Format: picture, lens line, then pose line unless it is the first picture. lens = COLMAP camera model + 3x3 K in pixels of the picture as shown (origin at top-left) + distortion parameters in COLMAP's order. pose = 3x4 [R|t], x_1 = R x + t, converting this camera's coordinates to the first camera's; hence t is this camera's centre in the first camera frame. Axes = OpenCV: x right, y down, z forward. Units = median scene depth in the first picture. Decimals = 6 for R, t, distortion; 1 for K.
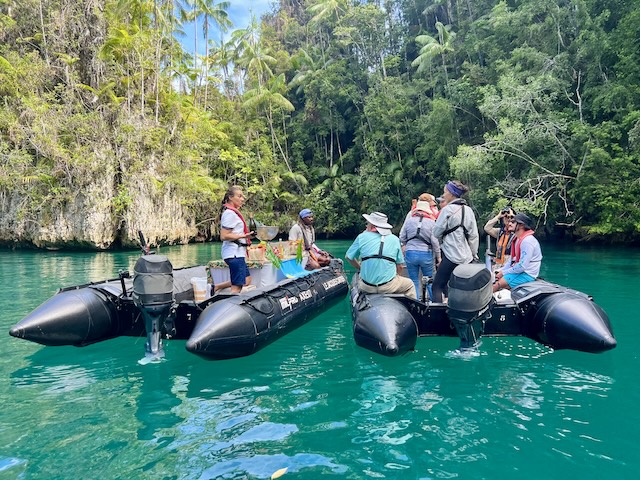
lens RADIAL K [[534.0, 0, 320.3], [0, 534.0, 235.7], [0, 0, 1]] dist [0.014505, -0.007975]
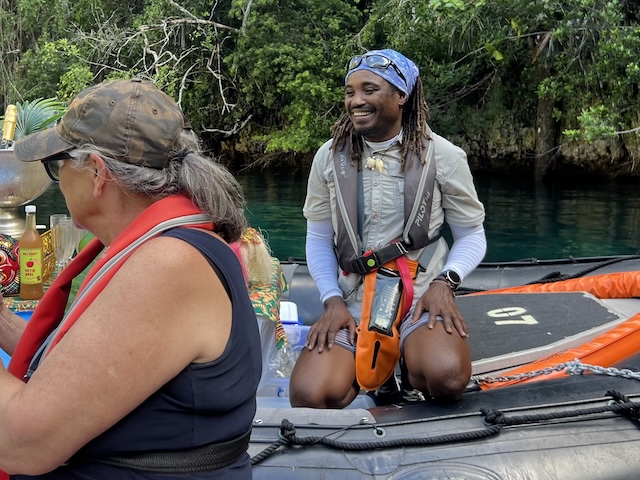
lens RADIAL K [[534.0, 0, 318.1], [0, 534.0, 239.8], [0, 0, 1]] dist [0.014505, -0.007975]
pose [[0.858259, -0.089343, 0.505381, 0.297103], [0.004570, 0.986022, 0.166552, -0.005728], [-0.513197, -0.140636, 0.846670, 0.571202]]
